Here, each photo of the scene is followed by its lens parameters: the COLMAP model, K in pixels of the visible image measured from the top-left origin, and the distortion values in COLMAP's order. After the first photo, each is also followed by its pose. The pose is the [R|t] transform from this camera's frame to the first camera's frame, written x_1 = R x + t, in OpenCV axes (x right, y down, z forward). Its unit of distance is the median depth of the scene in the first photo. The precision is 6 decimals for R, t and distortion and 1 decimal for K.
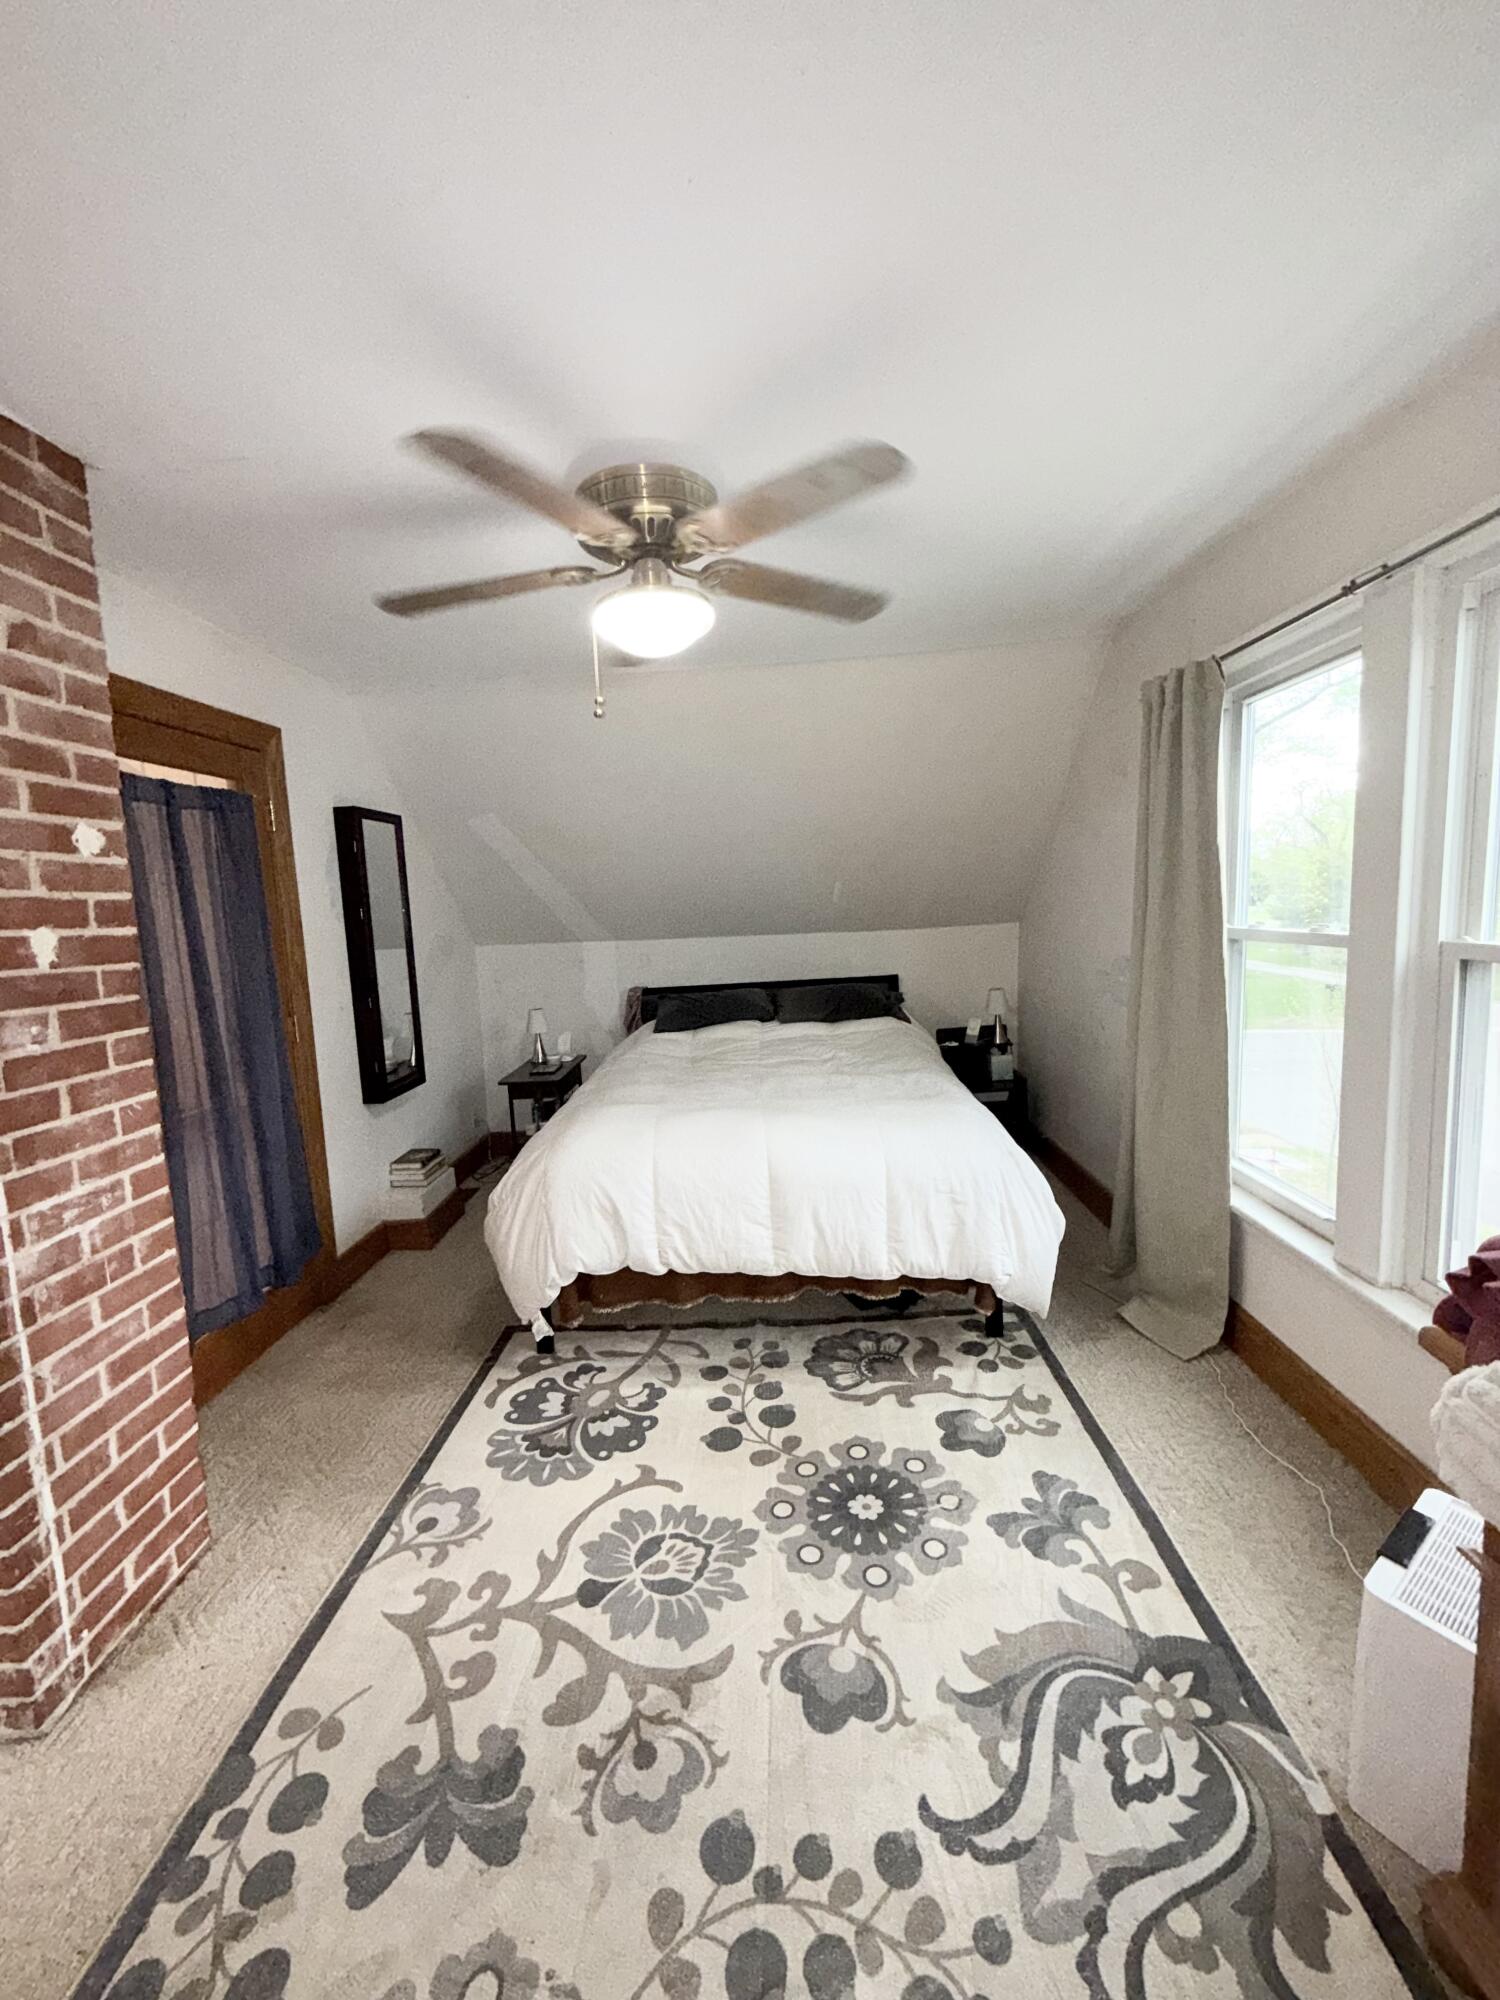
lens RADIAL K [[799.1, 0, 743.5], [0, 799.1, 999.5], [0, 0, 1]] dist [0.001586, 0.000315]
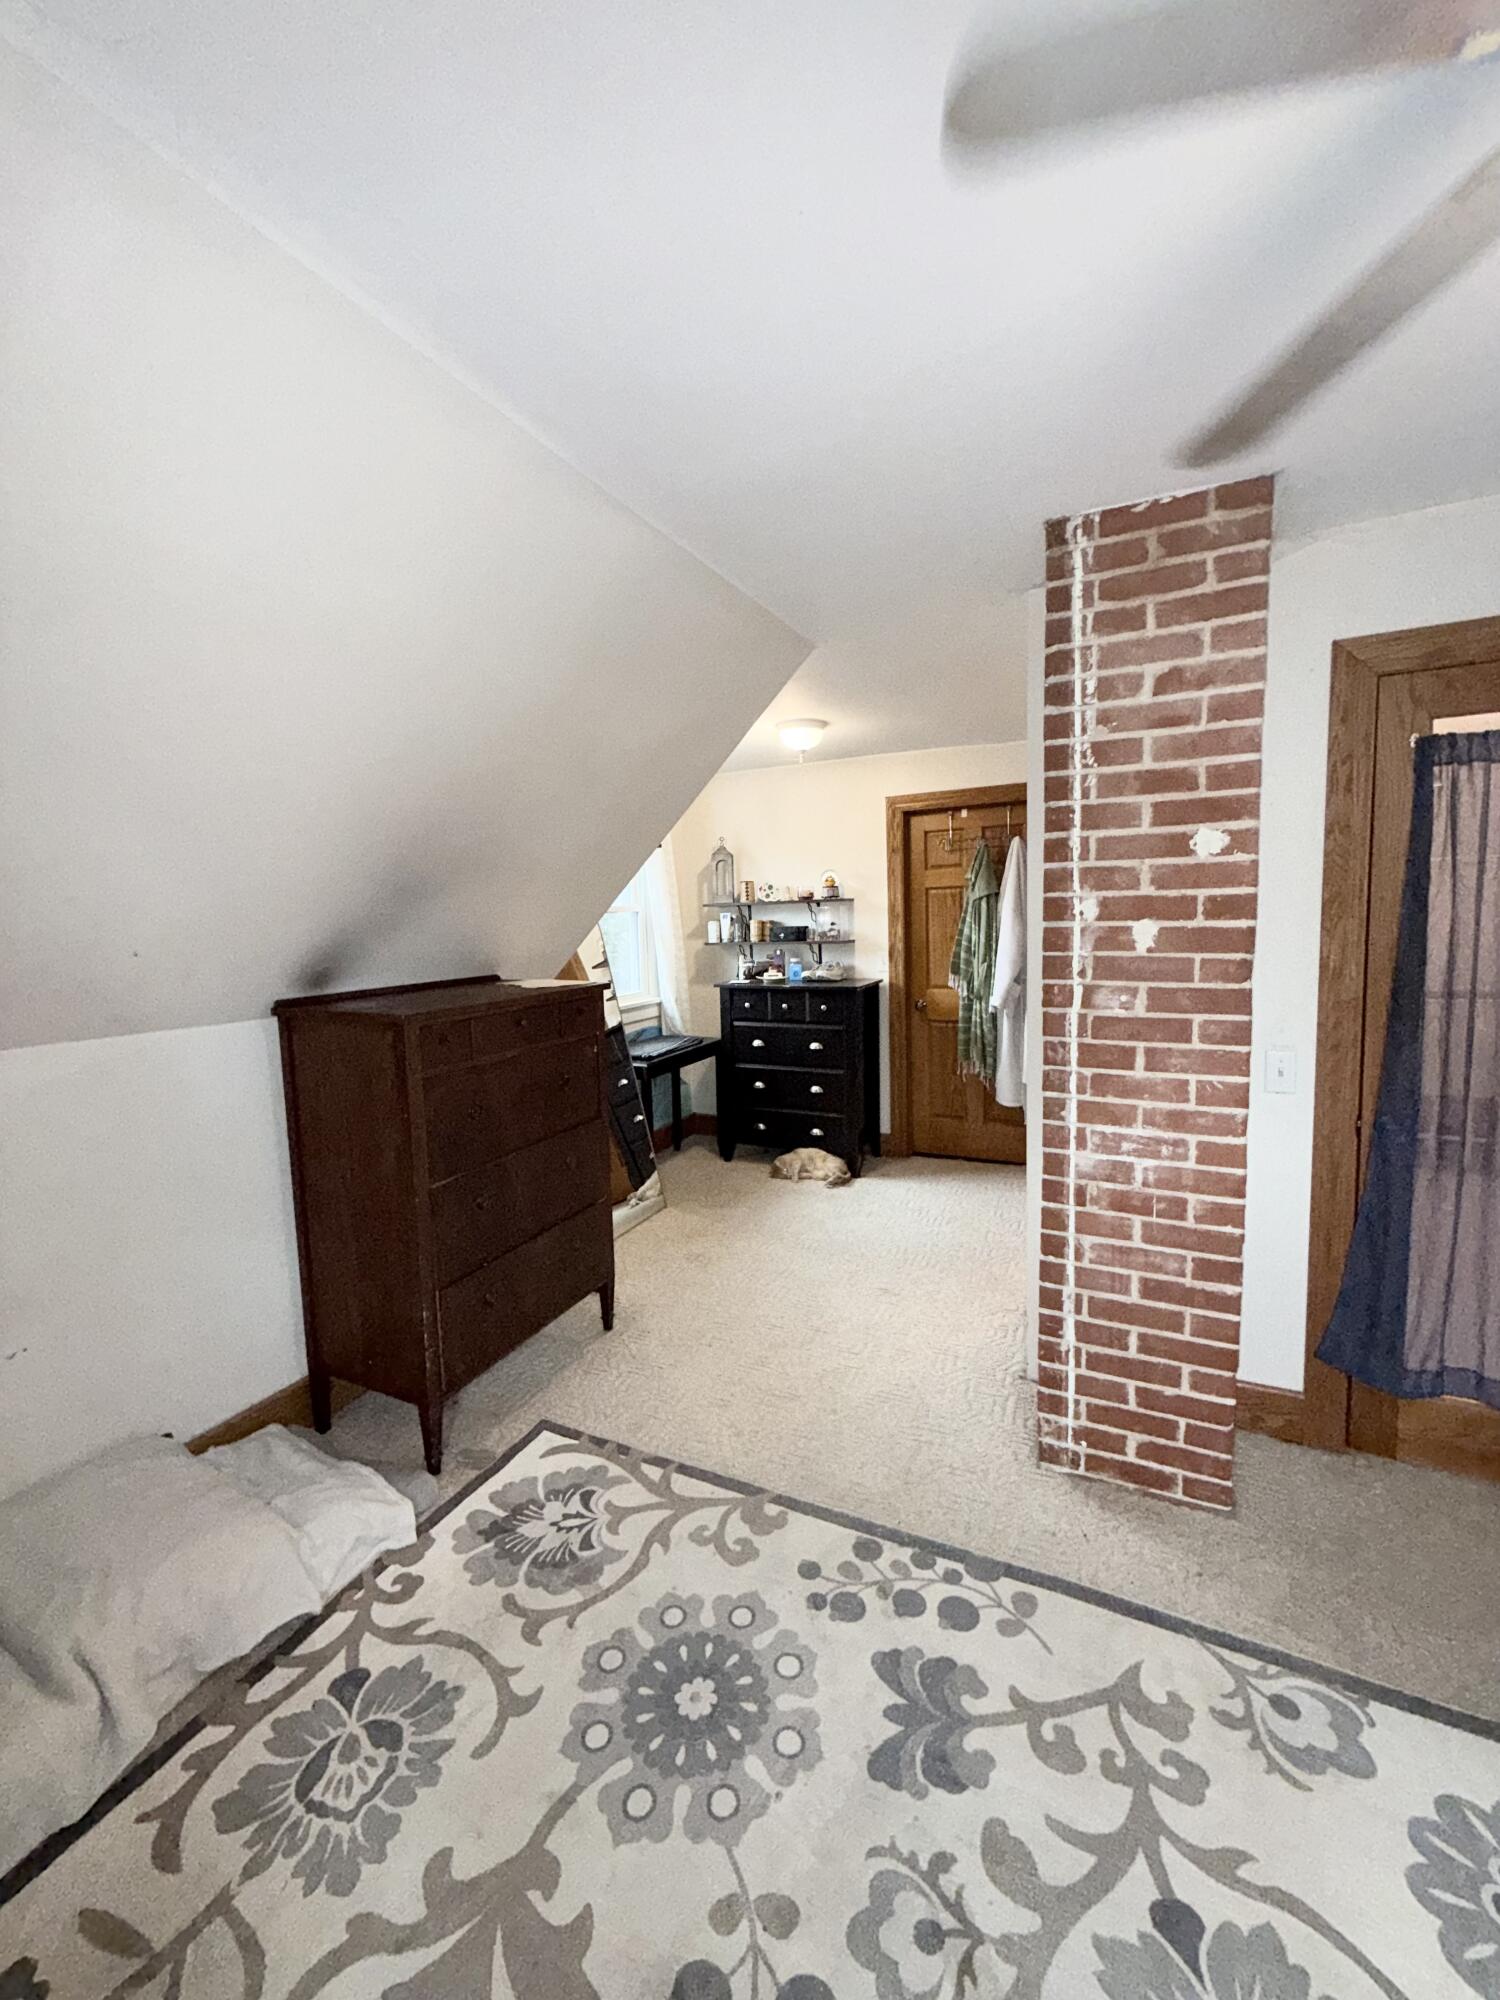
lens RADIAL K [[799.1, 0, 752.9], [0, 799.1, 1001.4], [0, 0, 1]] dist [0.001586, 0.000315]
pose [[-0.398353, 0.149639, -0.904944, 0.509269], [-0.064586, 0.979578, 0.190411, -0.158749], [0.914955, 0.134298, -0.380553, 0.906667]]
